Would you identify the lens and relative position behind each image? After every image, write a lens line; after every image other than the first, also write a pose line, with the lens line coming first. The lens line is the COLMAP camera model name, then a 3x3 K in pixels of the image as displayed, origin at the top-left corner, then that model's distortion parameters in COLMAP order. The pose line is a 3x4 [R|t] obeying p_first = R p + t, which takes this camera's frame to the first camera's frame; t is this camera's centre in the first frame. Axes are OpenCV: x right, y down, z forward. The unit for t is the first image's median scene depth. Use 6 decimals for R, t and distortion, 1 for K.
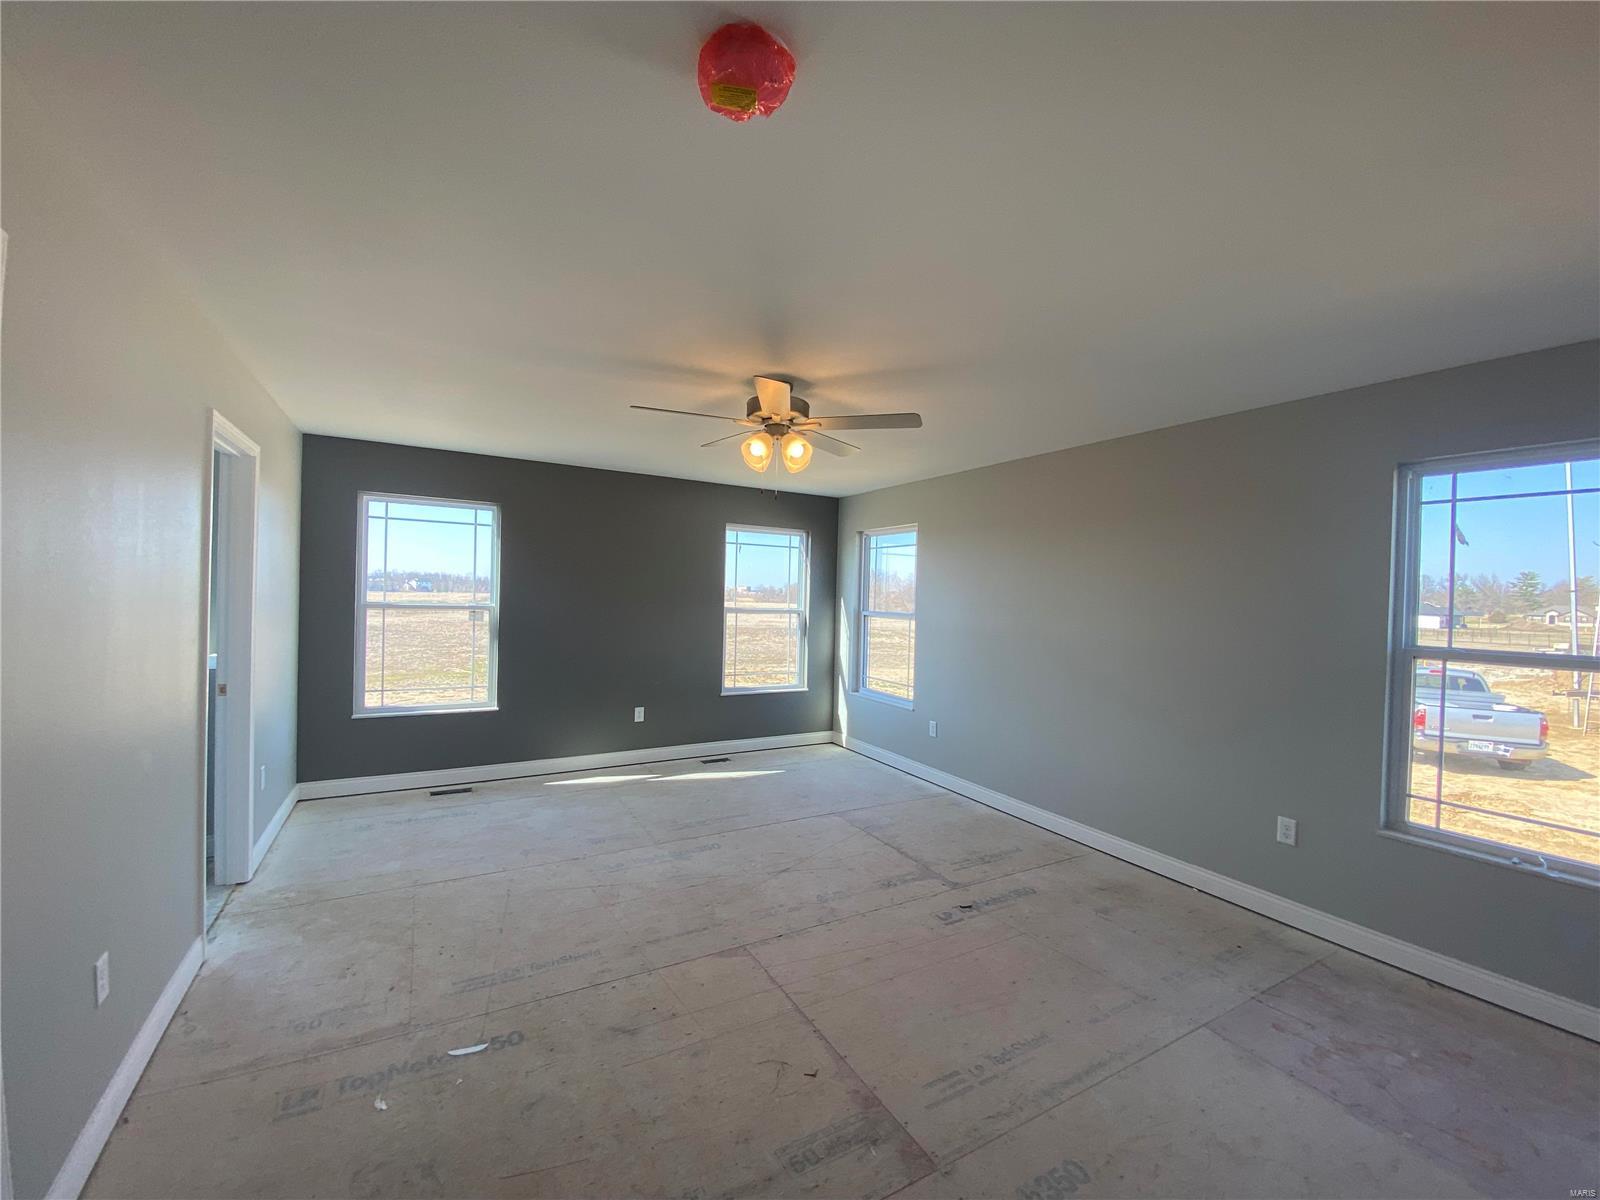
lens RADIAL K [[641.0, 0, 797.8], [0, 641.0, 599.5], [0, 0, 1]] dist [0.002790, -0.010244]
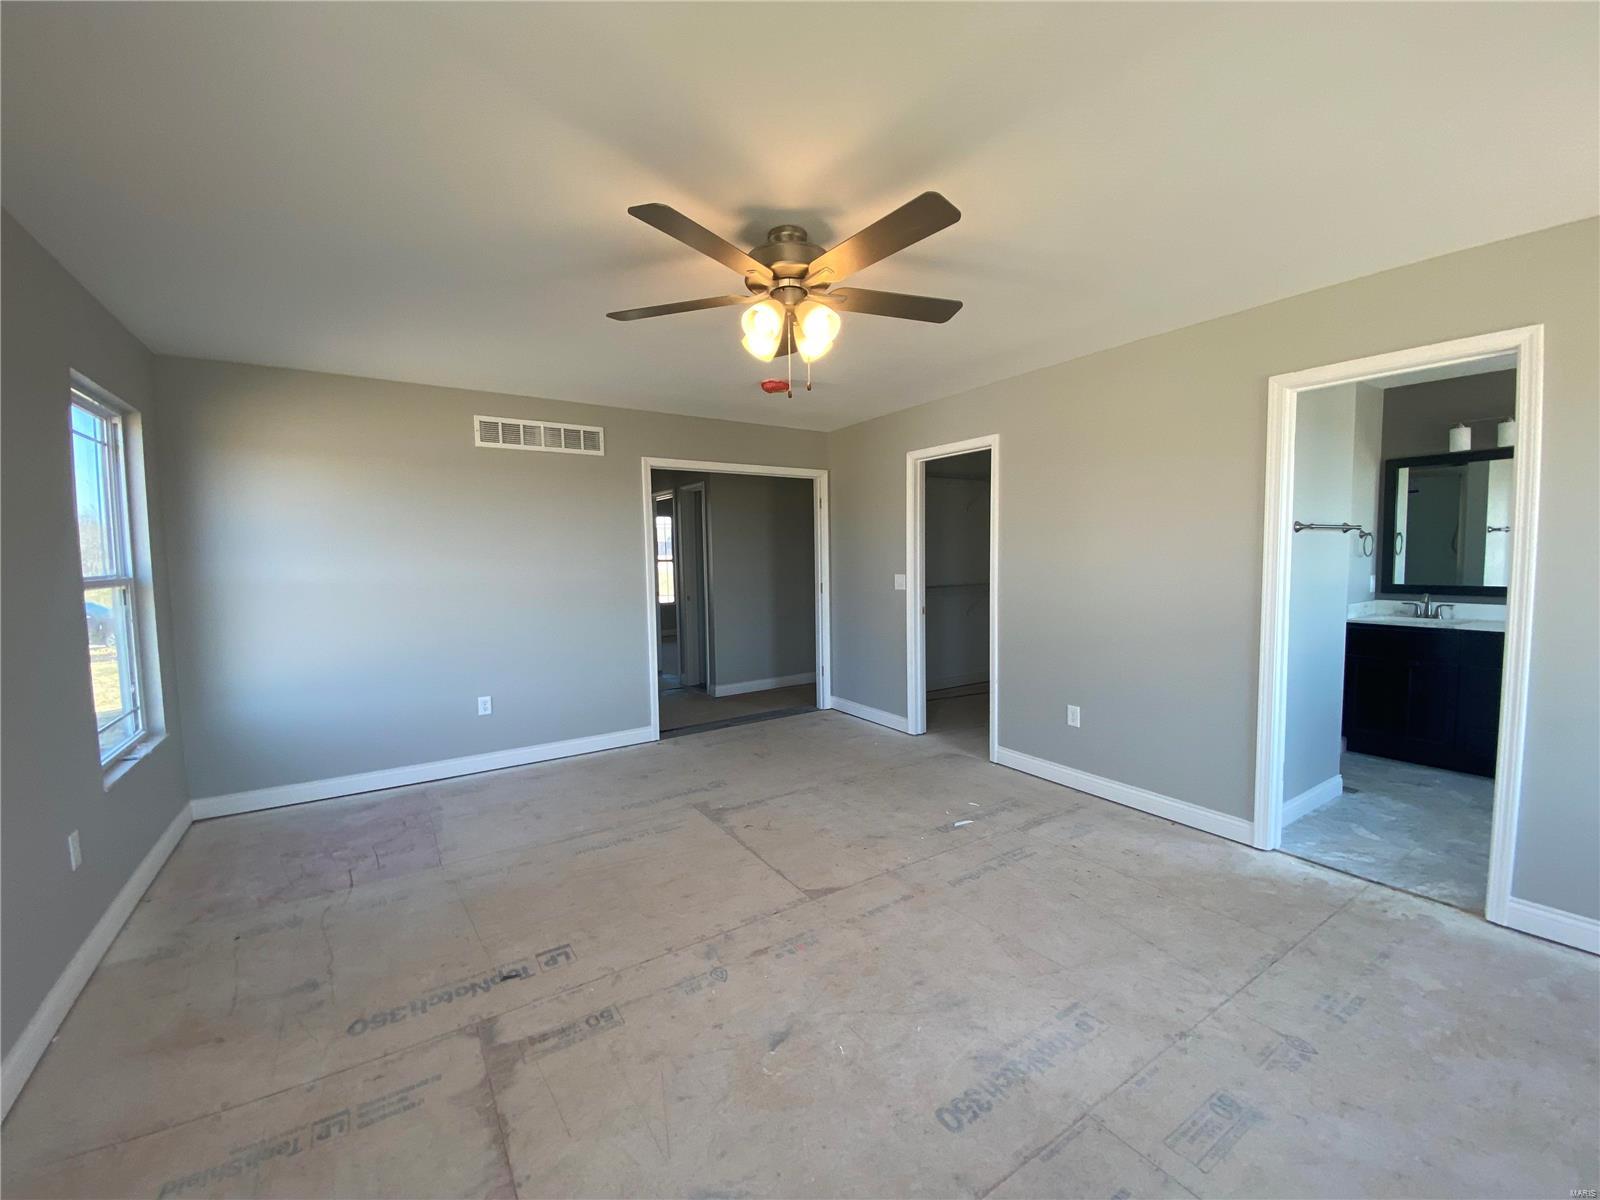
lens RADIAL K [[641.0, 0, 801.5], [0, 641.0, 592.3], [0, 0, 1]] dist [0.002790, -0.010244]
pose [[-0.997800, -0.009248, -0.065646, -0.000003], [-0.013757, 0.997552, 0.068568, 0.018753], [0.064851, 0.069320, -0.995484, 2.145312]]
